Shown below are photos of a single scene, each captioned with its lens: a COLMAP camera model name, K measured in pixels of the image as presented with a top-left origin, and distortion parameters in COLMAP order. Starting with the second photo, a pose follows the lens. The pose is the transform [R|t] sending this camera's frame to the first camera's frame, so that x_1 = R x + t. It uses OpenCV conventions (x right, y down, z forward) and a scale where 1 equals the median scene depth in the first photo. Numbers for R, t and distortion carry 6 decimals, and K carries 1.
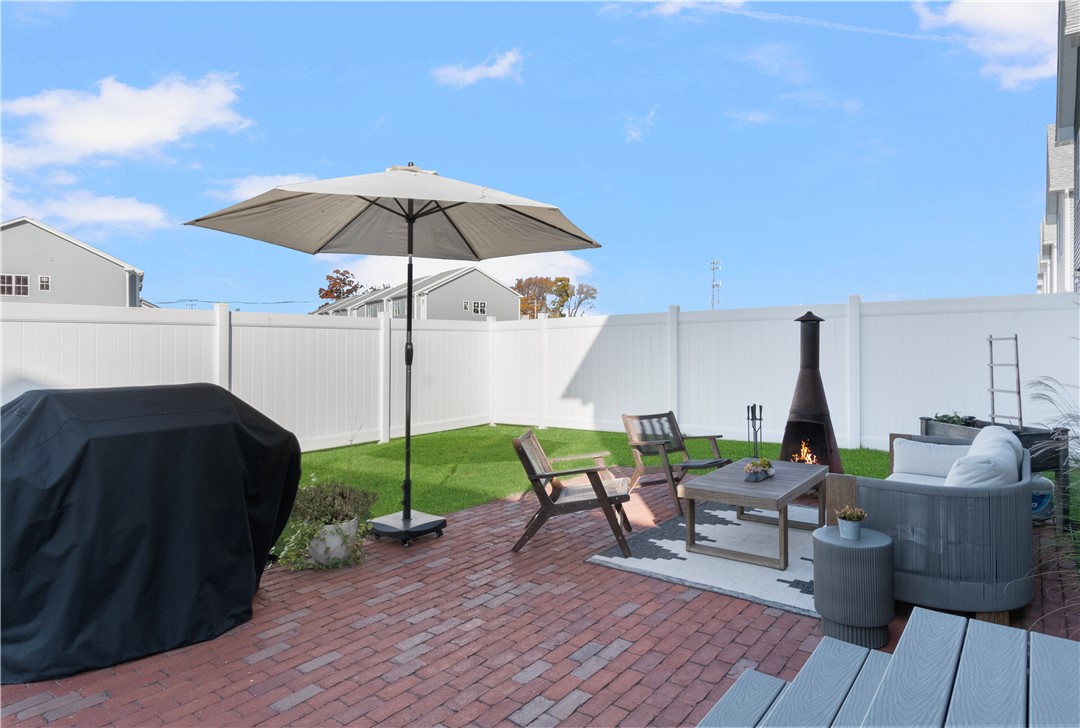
lens RADIAL K [[617.1, 0, 542.0], [0, 617.1, 346.3], [0, 0, 1]] dist [0.001267, 0.002202]
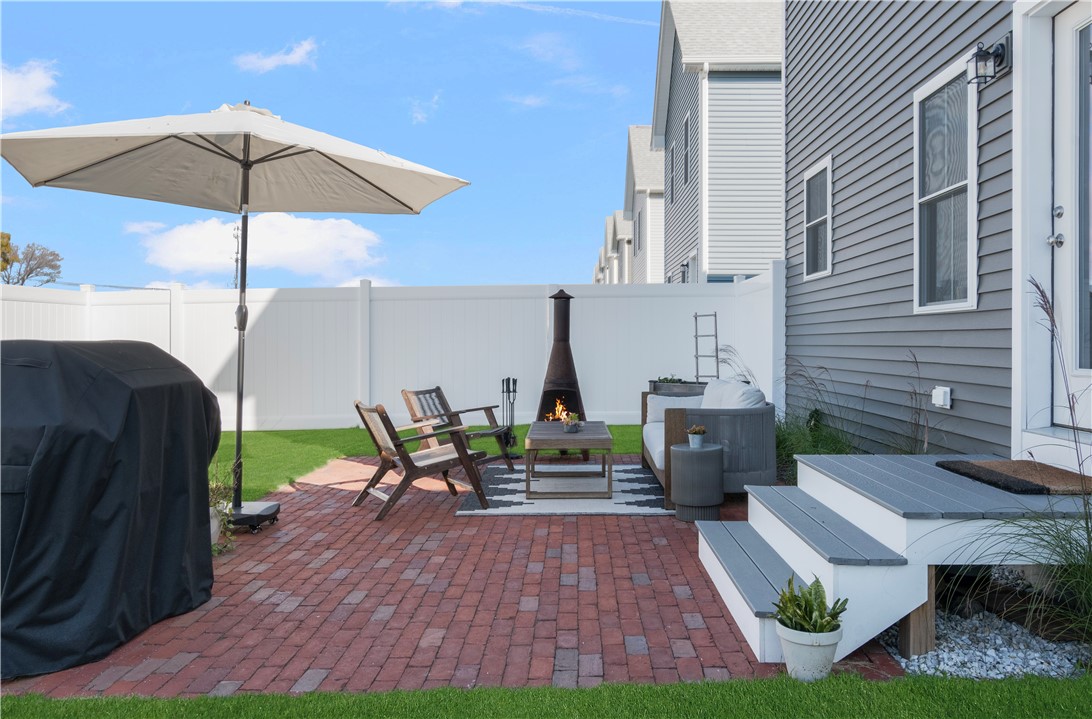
lens RADIAL K [[797.1, 0, 546.0], [0, 797.1, 337.7], [0, 0, 1]] dist [0.002386, -0.004179]
pose [[0.816955, 0.003884, 0.576689, -0.512829], [-0.002762, 0.999992, -0.002821, 0.042339], [-0.576695, 0.000712, 0.816959, -0.172592]]
